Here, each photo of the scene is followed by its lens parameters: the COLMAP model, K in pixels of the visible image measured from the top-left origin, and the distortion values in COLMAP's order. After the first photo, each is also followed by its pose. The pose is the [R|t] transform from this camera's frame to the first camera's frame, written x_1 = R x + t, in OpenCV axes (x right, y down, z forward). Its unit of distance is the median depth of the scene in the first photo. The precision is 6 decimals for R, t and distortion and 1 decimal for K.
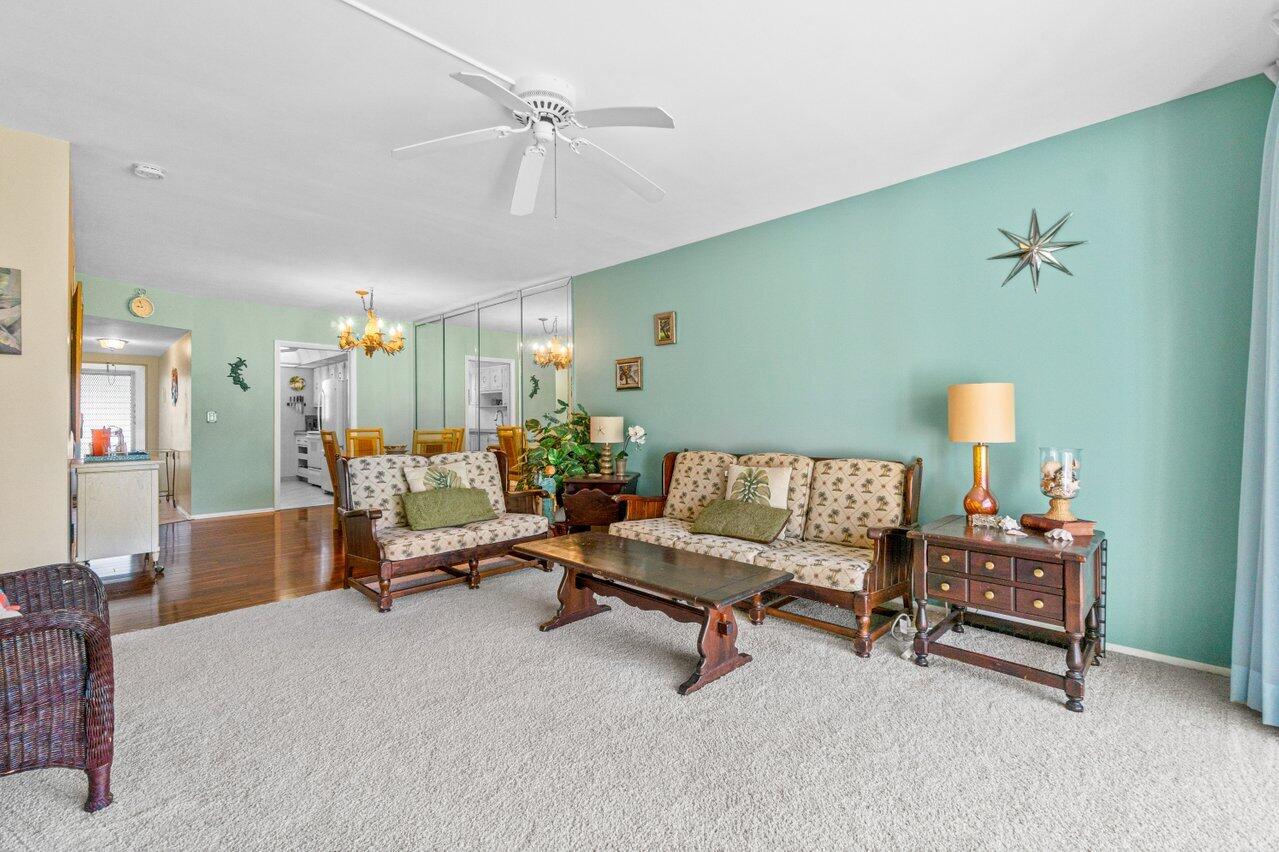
lens RADIAL K [[556.7, 0, 635.4], [0, 556.7, 419.5], [0, 0, 1]] dist [0.000667, 0.000067]
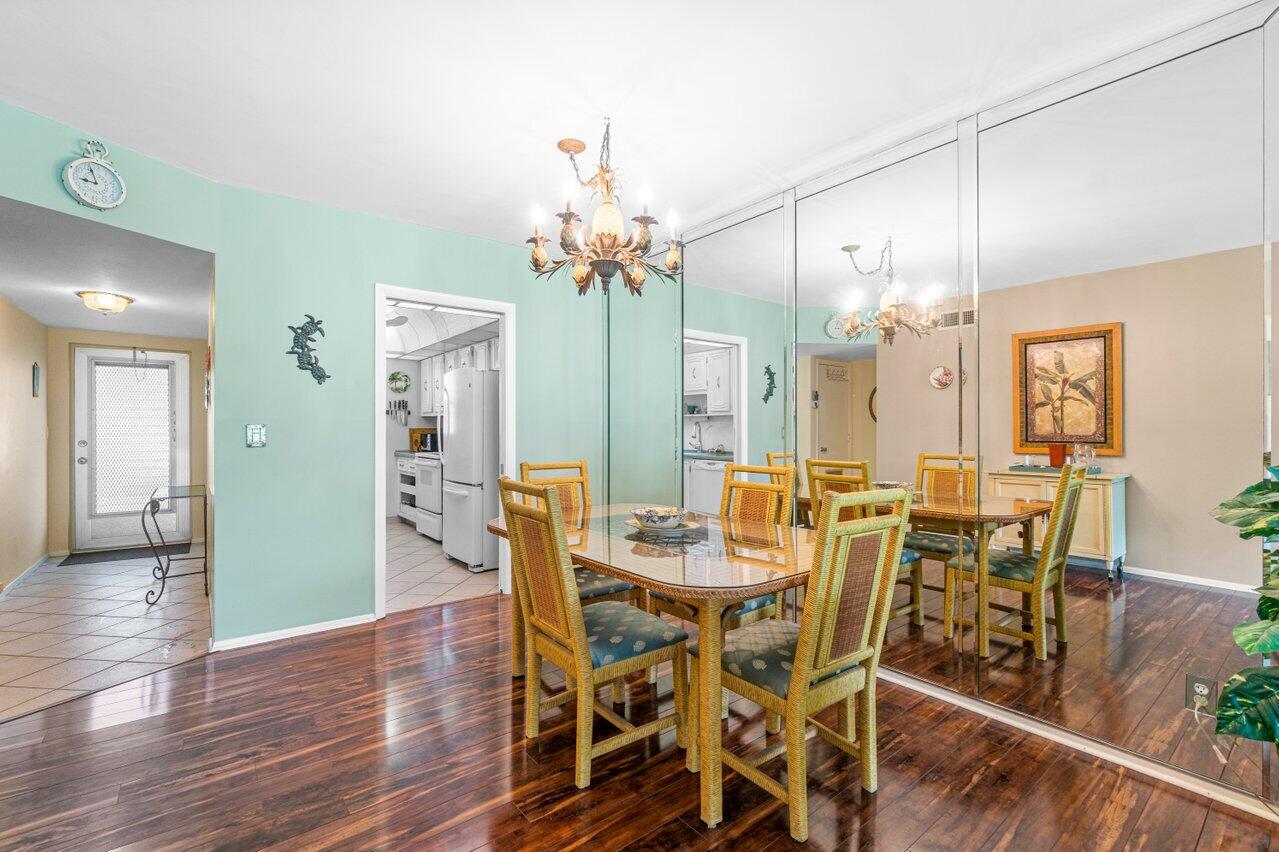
lens RADIAL K [[556.7, 0, 637.1], [0, 556.7, 433.0], [0, 0, 1]] dist [0.000667, 0.000067]
pose [[0.993203, 0.006402, -0.116219, -0.266634], [-0.005834, 0.999969, 0.005229, -0.007760], [0.116248, -0.004516, 0.993210, 0.397283]]
